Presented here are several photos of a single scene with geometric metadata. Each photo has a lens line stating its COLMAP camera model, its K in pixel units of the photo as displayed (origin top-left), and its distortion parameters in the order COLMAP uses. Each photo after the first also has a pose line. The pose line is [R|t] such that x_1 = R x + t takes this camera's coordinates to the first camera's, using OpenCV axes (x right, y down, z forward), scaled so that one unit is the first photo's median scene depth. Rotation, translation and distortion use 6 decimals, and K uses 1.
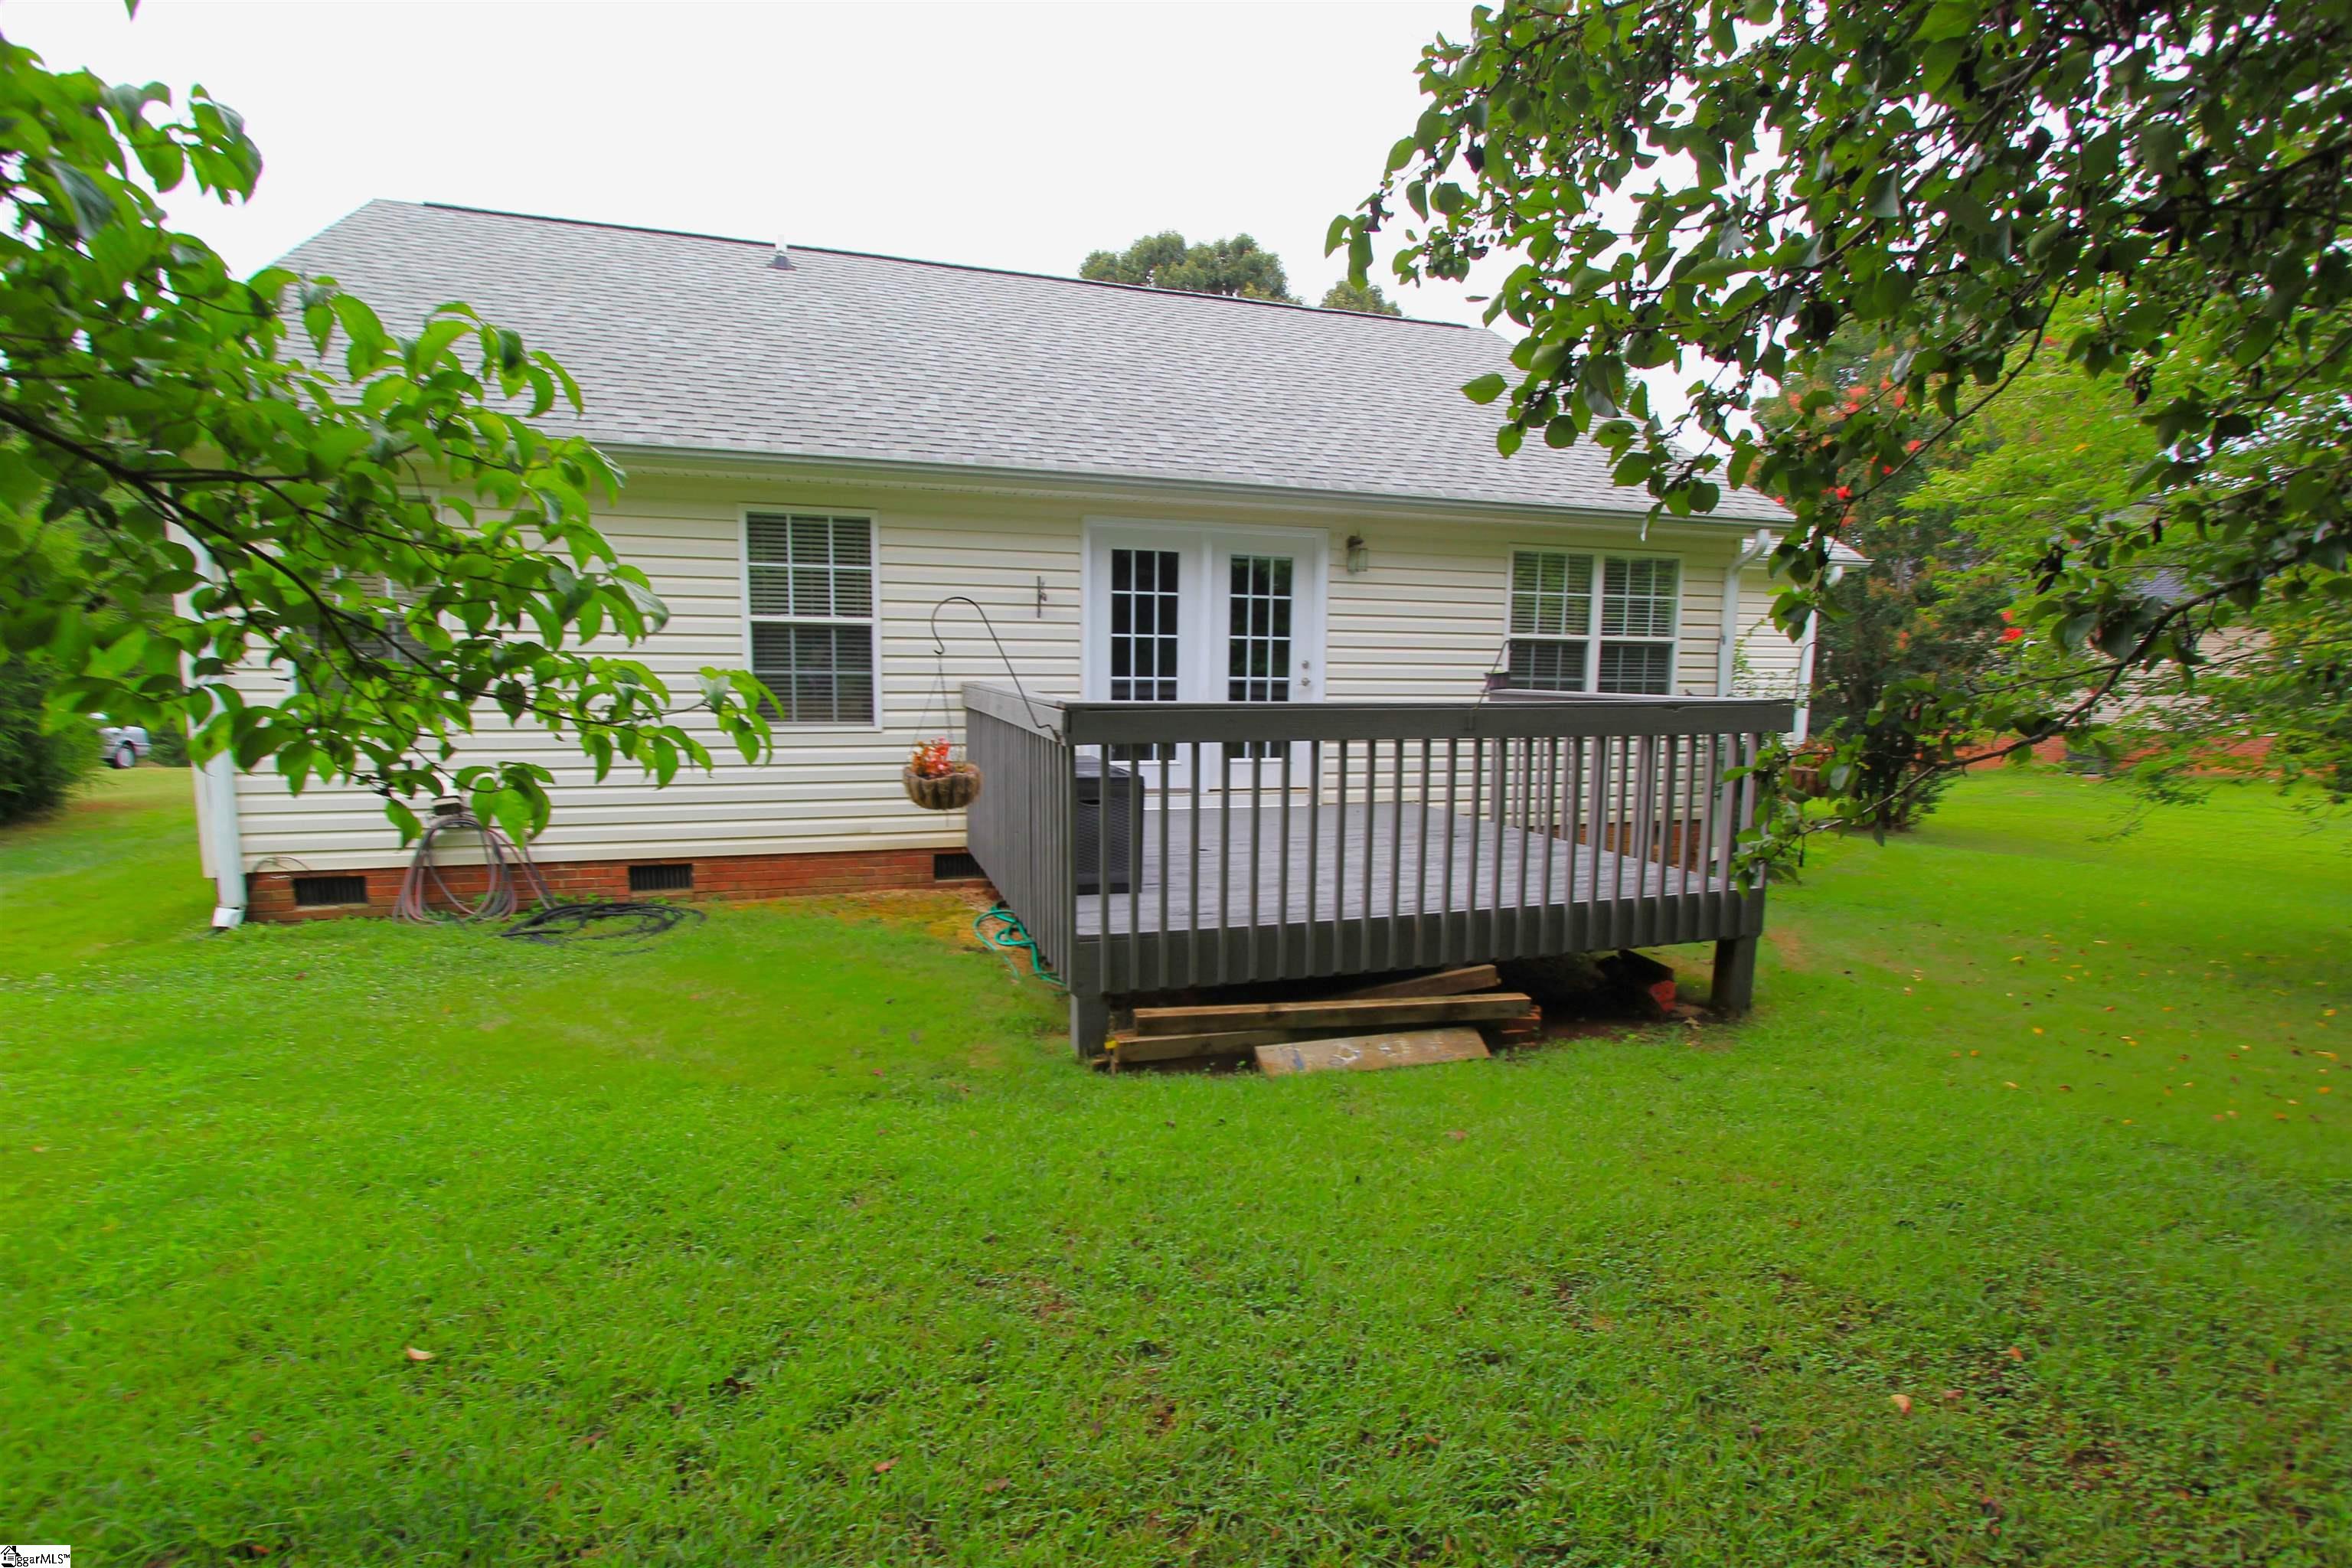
lens RADIAL K [[1093.3, 0, 1176.5], [0, 1093.3, 820.2], [0, 0, 1]] dist [-0.015930, 0.001937]
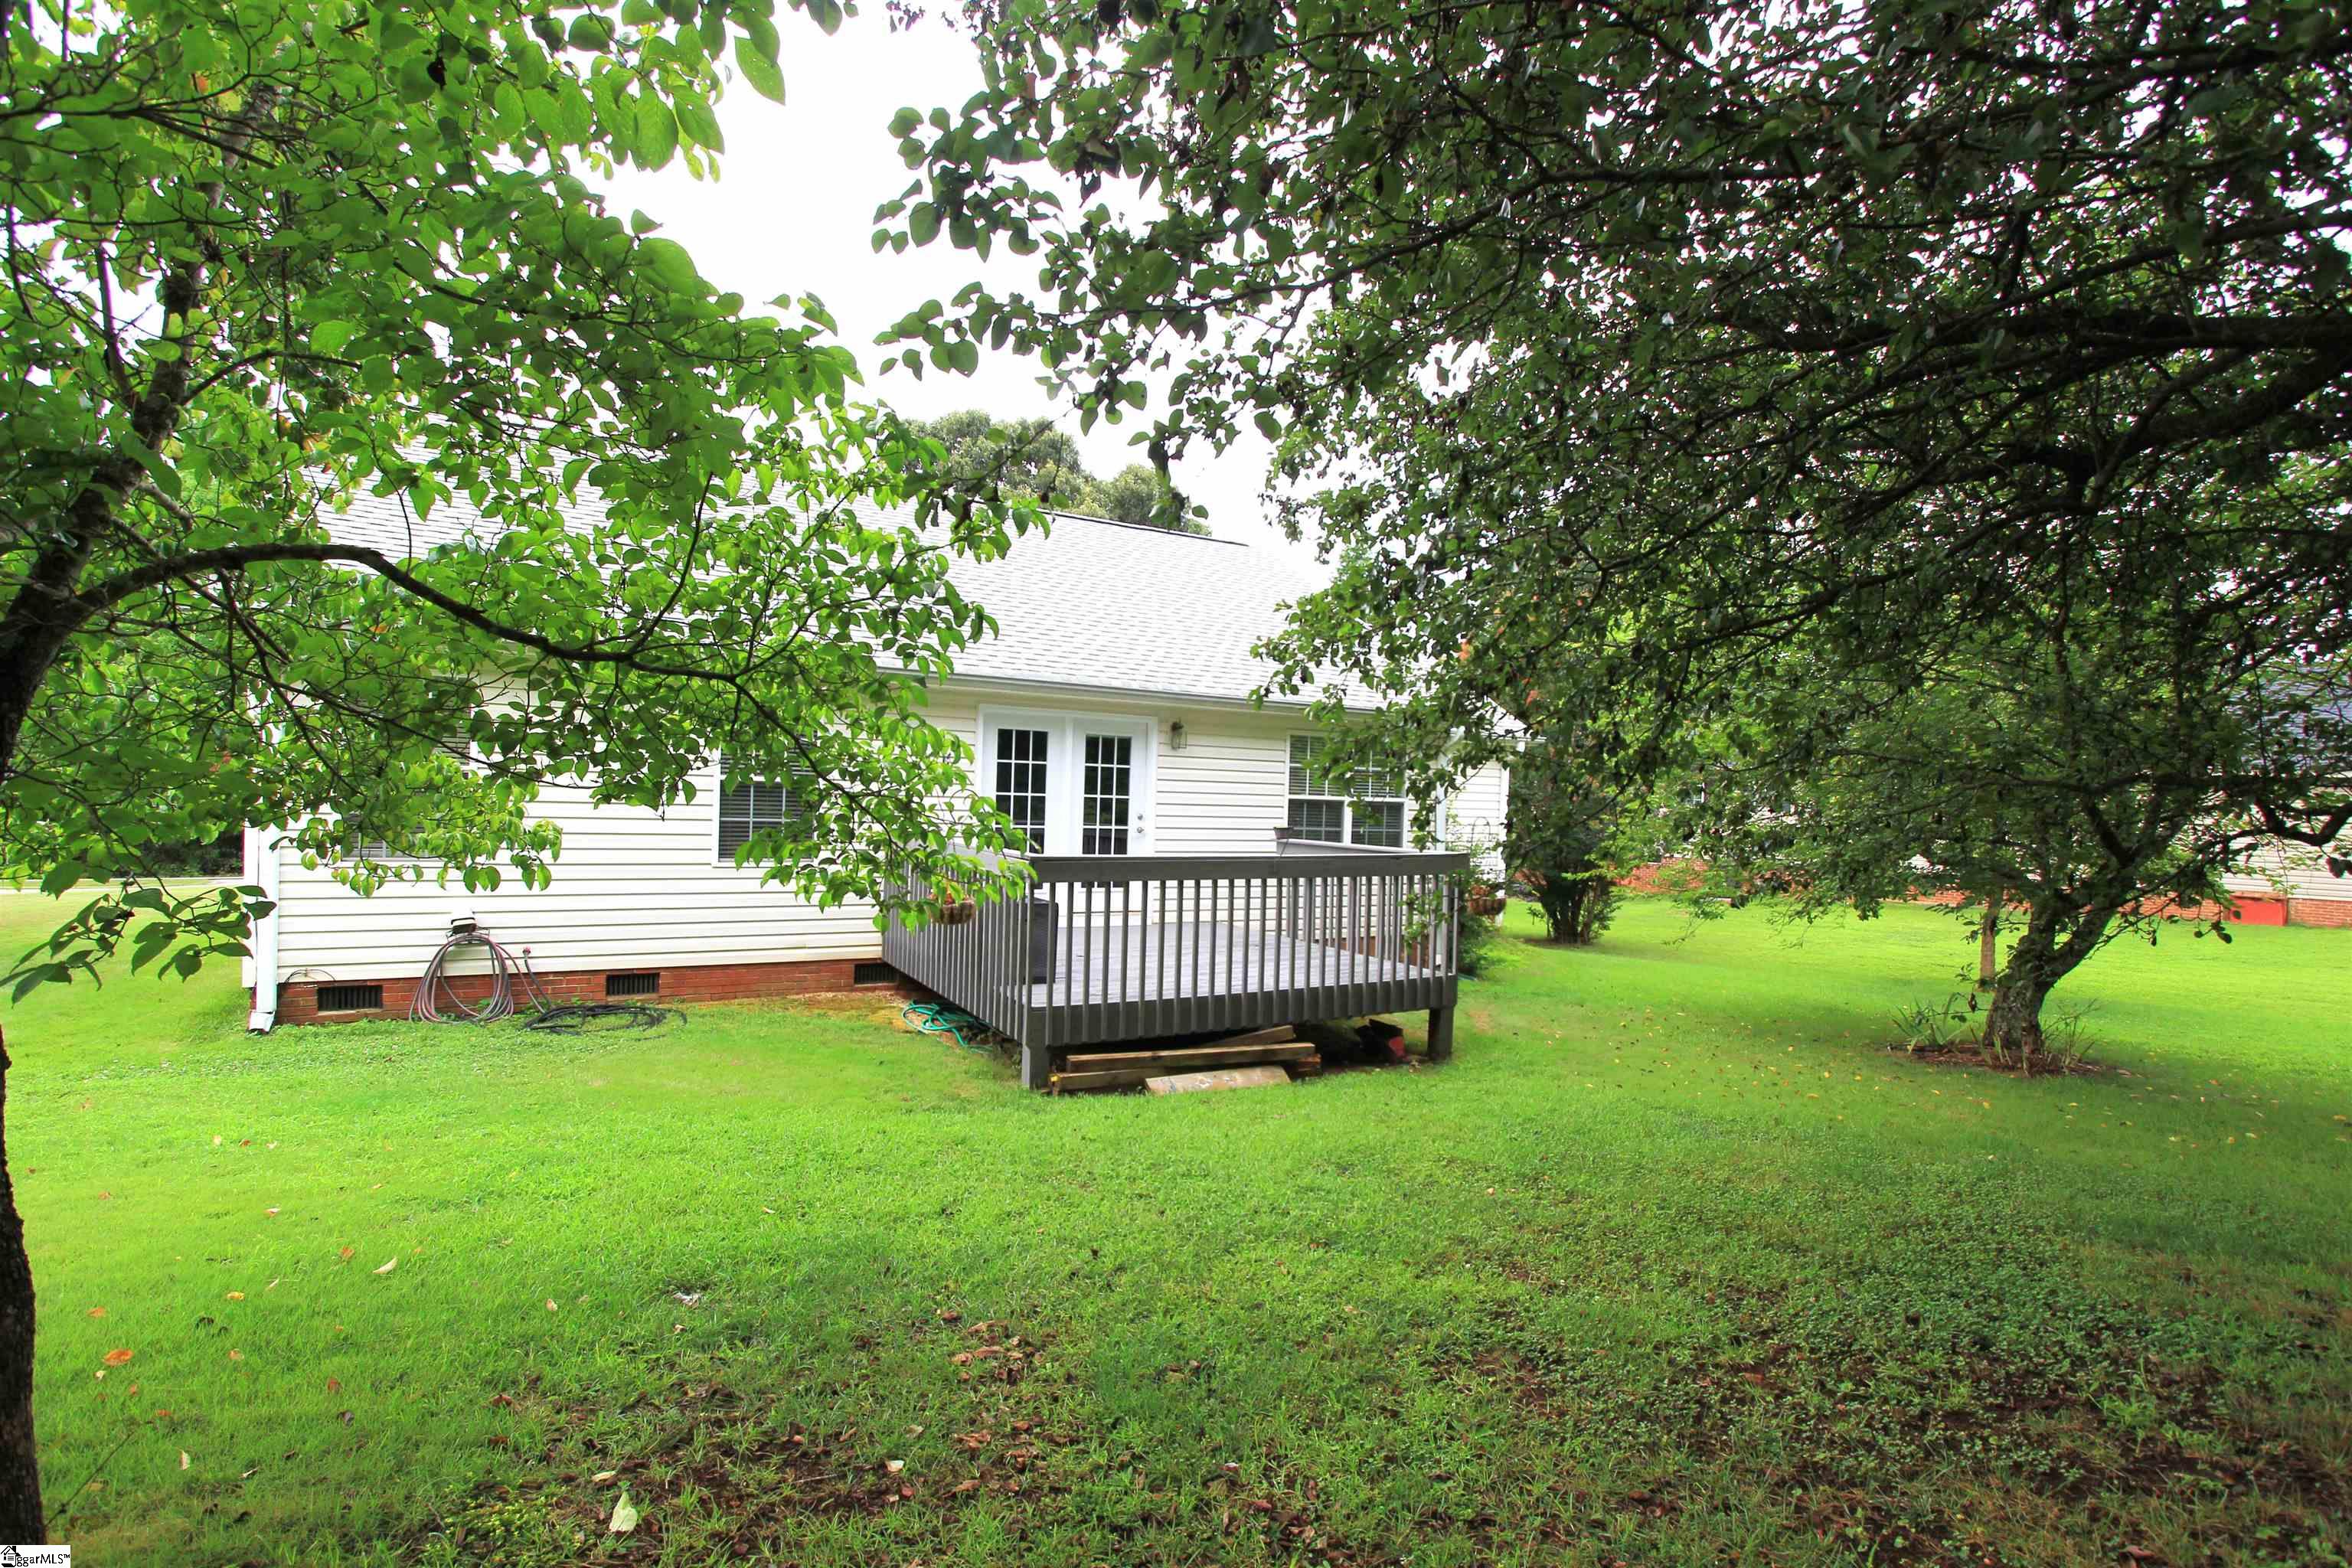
lens RADIAL K [[1093.3, 0, 1176.5], [0, 1093.3, 820.2], [0, 0, 1]] dist [-0.015930, 0.001937]
pose [[0.978682, 0.015275, 0.204812, -0.159086], [0.008007, 0.993635, -0.112366, 0.014271], [-0.205225, 0.111611, 0.972330, -0.421421]]
